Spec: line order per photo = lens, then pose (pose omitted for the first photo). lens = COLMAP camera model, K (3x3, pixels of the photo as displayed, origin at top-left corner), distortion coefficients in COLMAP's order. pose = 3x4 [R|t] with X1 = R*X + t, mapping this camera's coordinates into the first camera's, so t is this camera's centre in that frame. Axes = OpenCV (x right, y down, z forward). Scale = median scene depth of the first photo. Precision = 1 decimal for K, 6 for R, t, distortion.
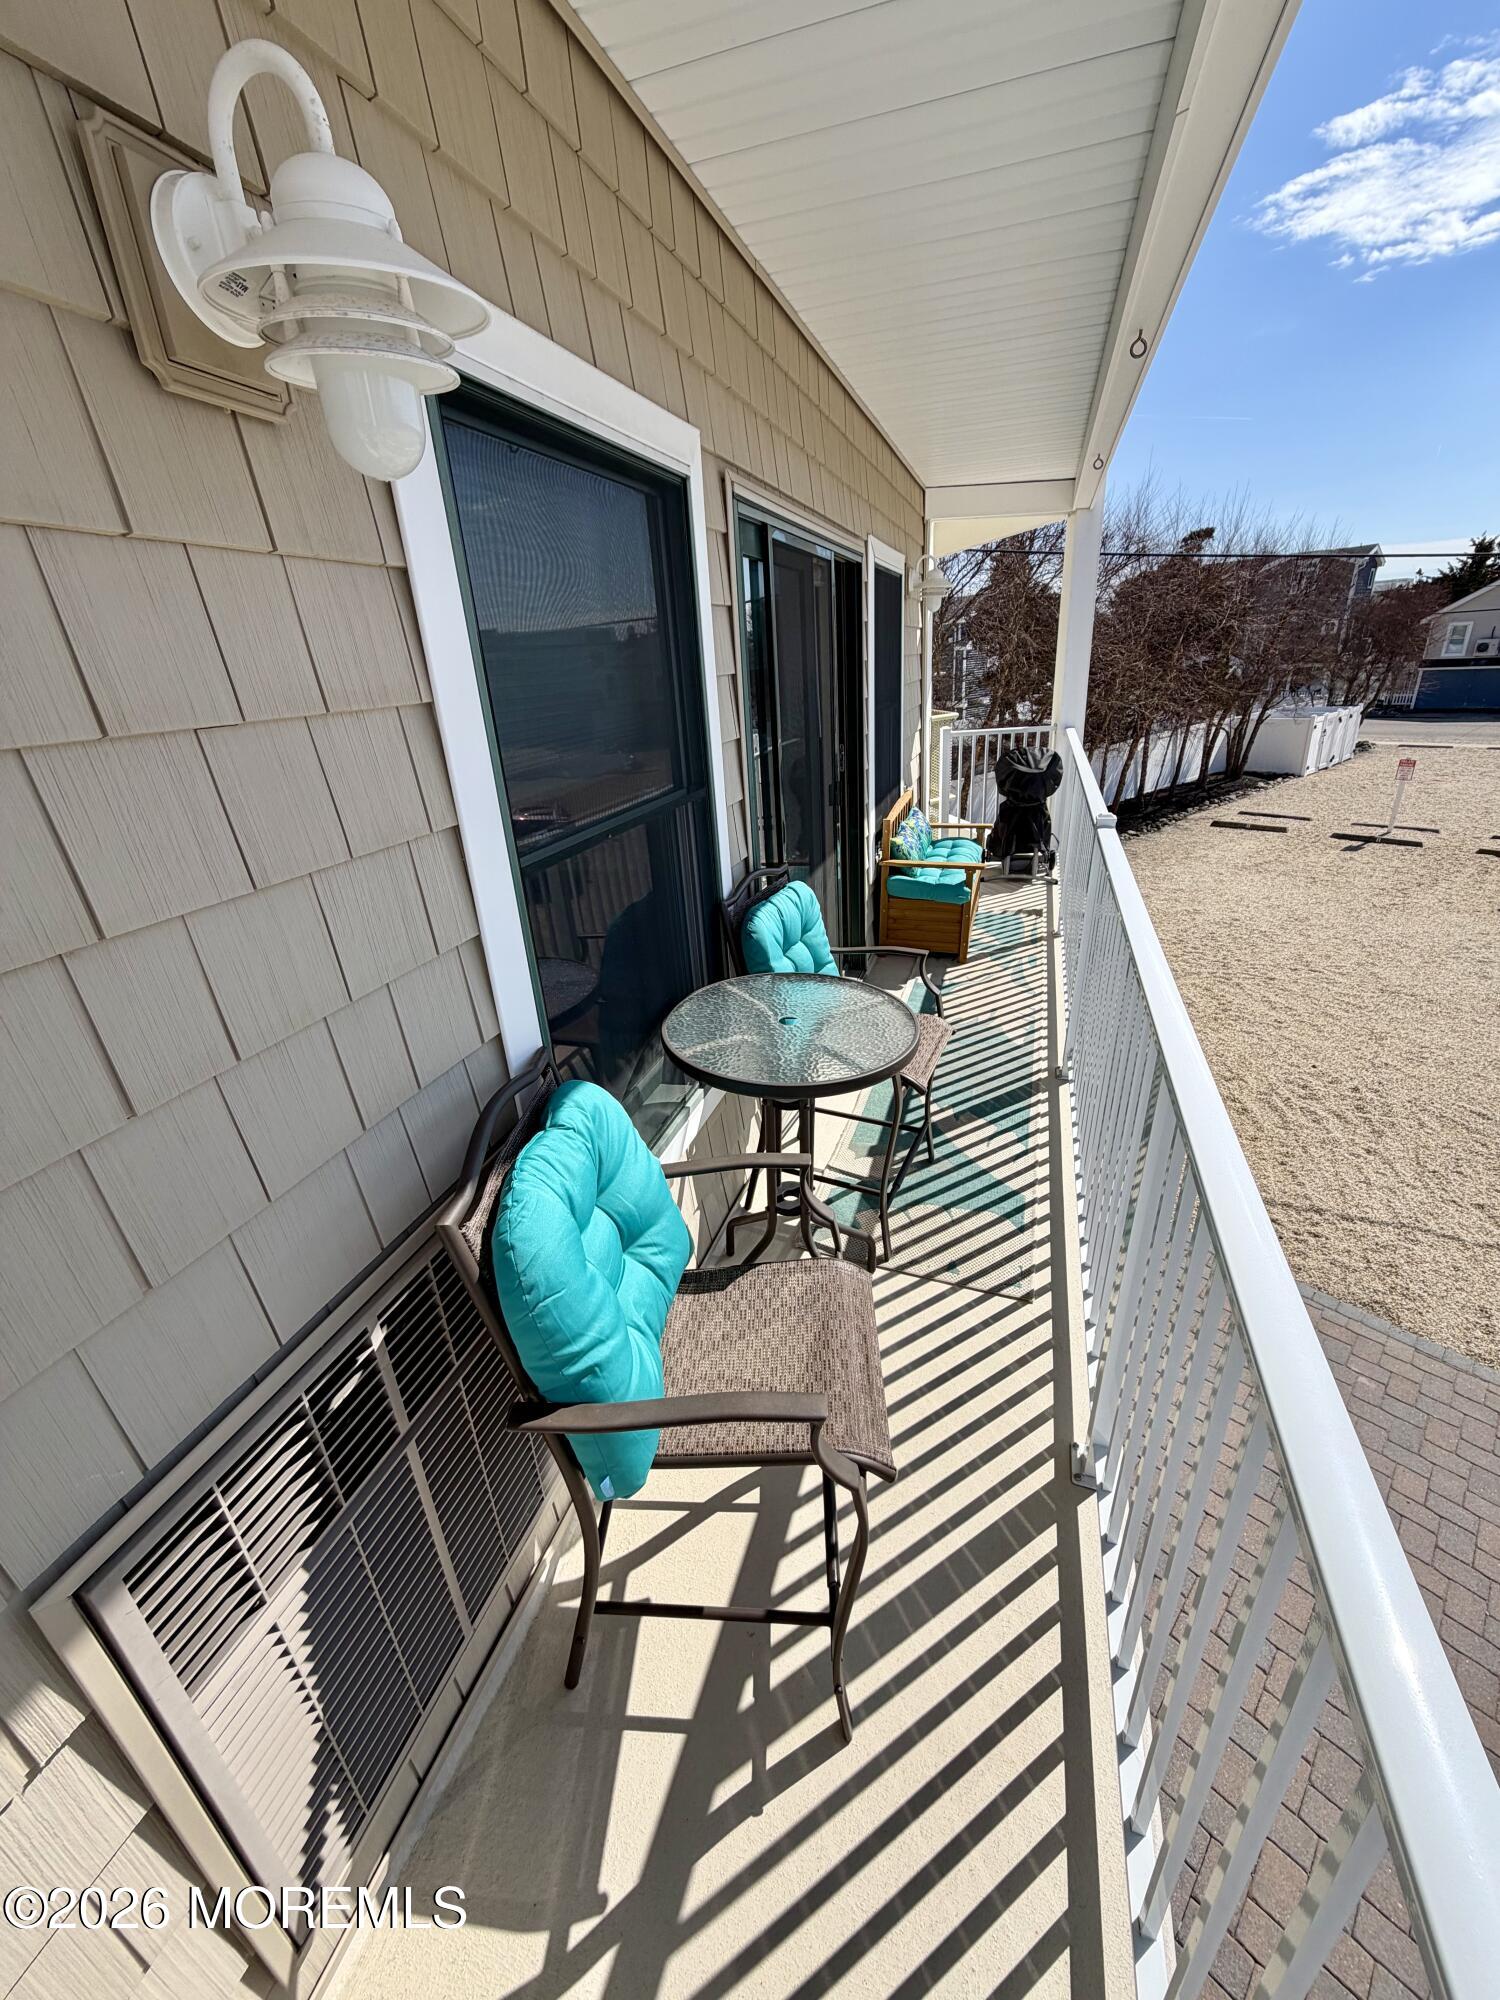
lens RADIAL K [[796.3, 0, 751.1], [0, 796.3, 995.5], [0, 0, 1]] dist [-0.000981, 0.000038]
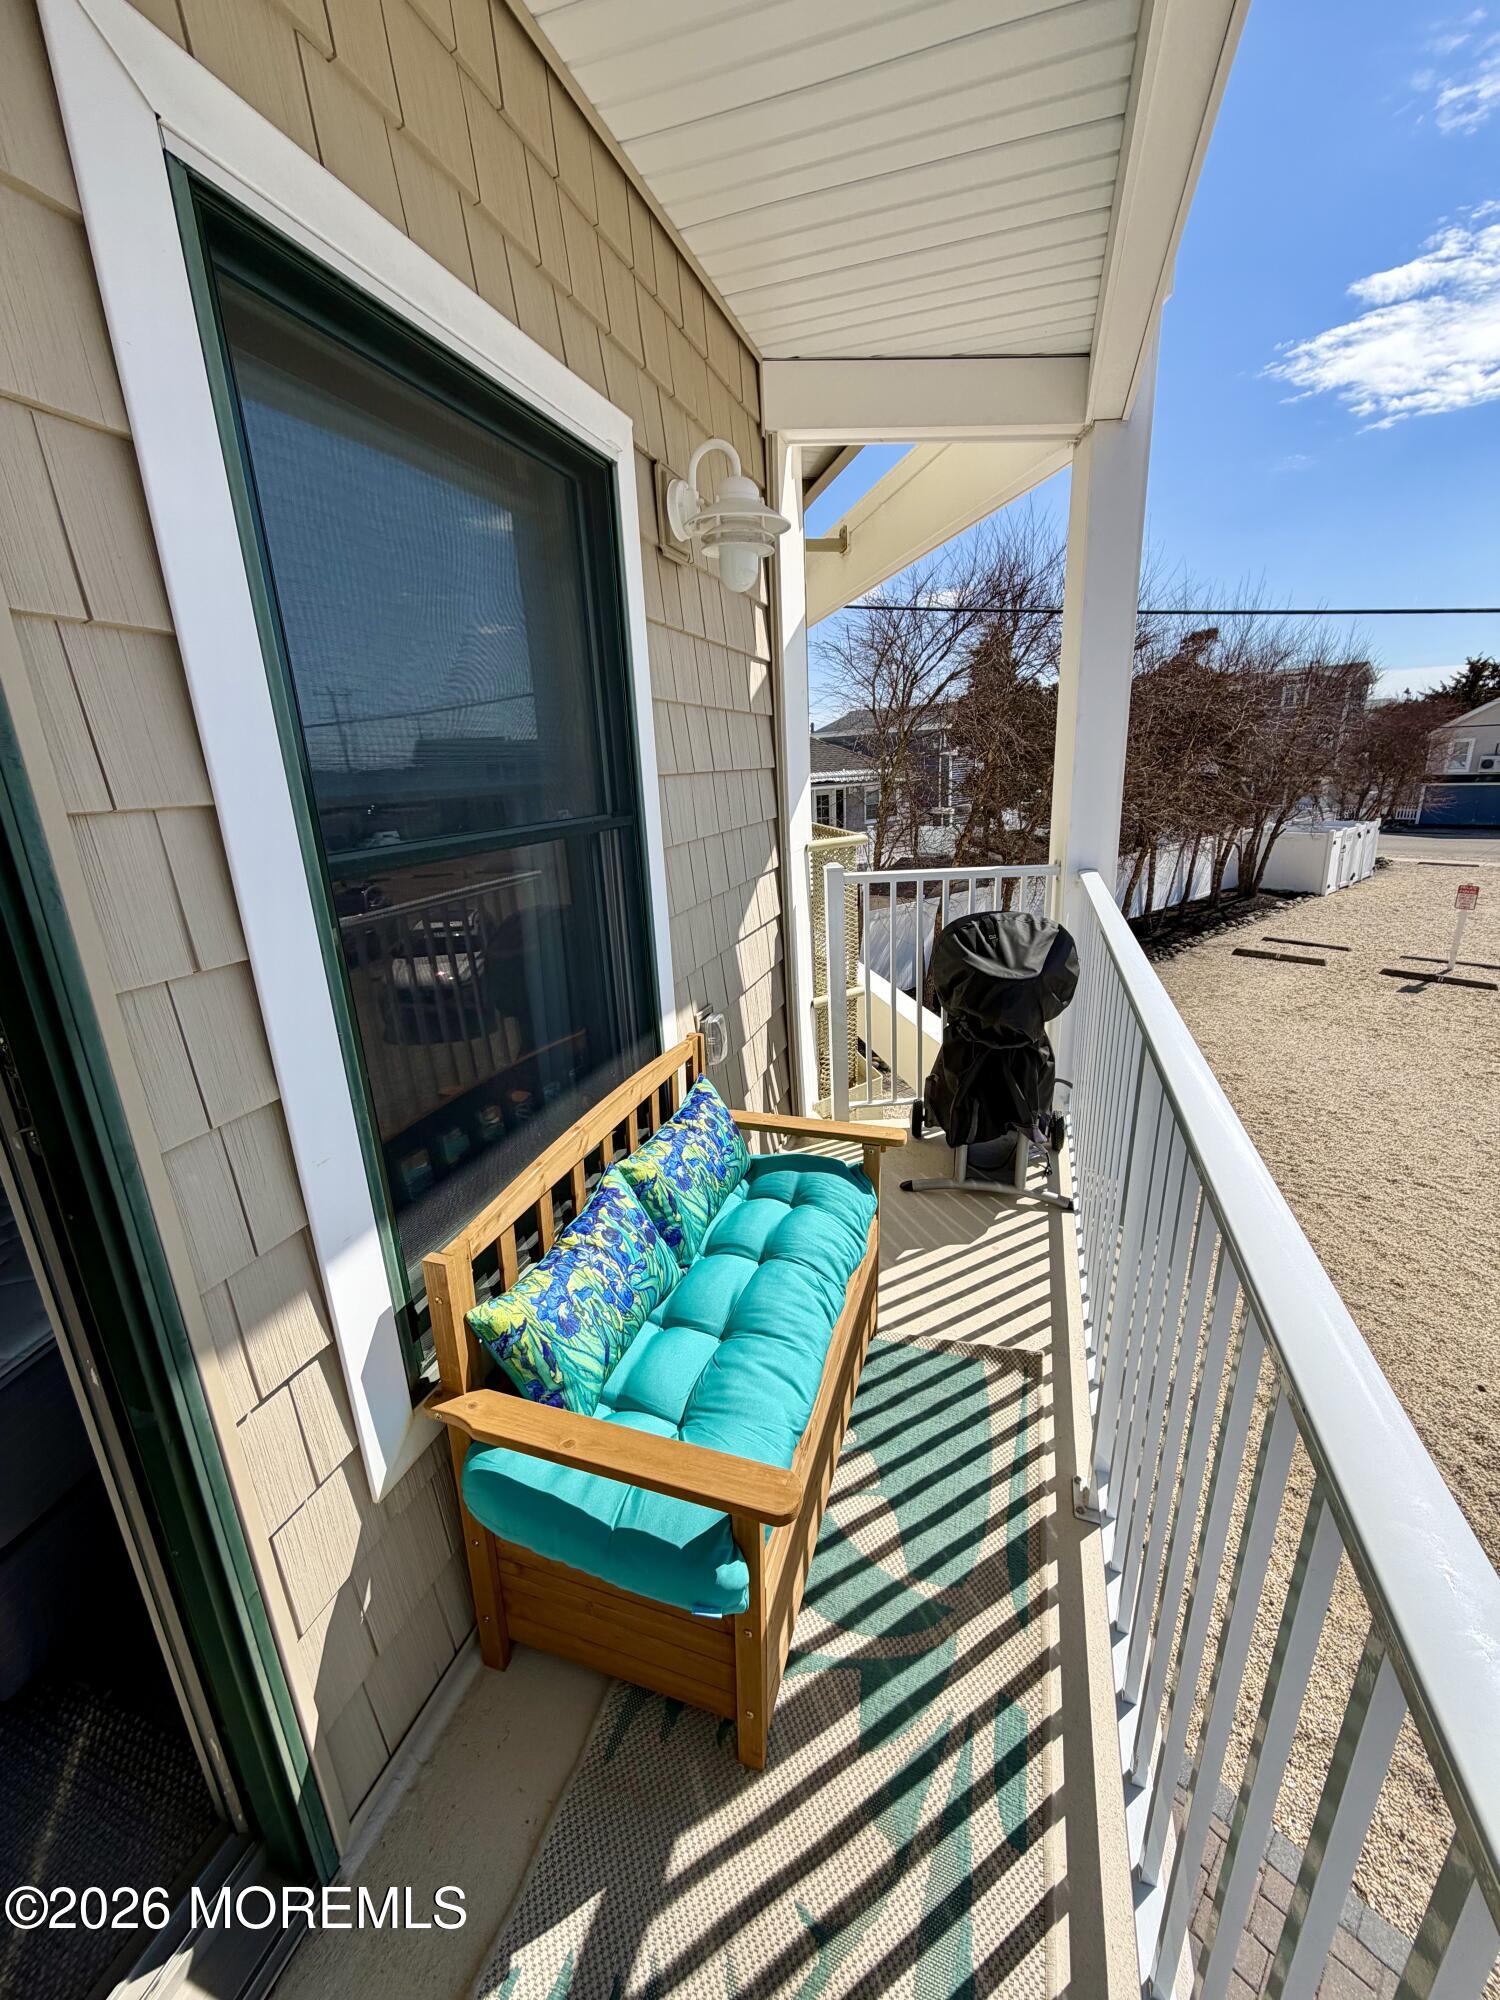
lens RADIAL K [[796.3, 0, 751.1], [0, 796.3, 995.5], [0, 0, 1]] dist [-0.000981, 0.000038]
pose [[0.999816, 0.018961, 0.002941, 0.063931], [-0.018491, 0.993052, -0.116211, -0.065728], [-0.005124, 0.116135, 0.993220, 0.173097]]
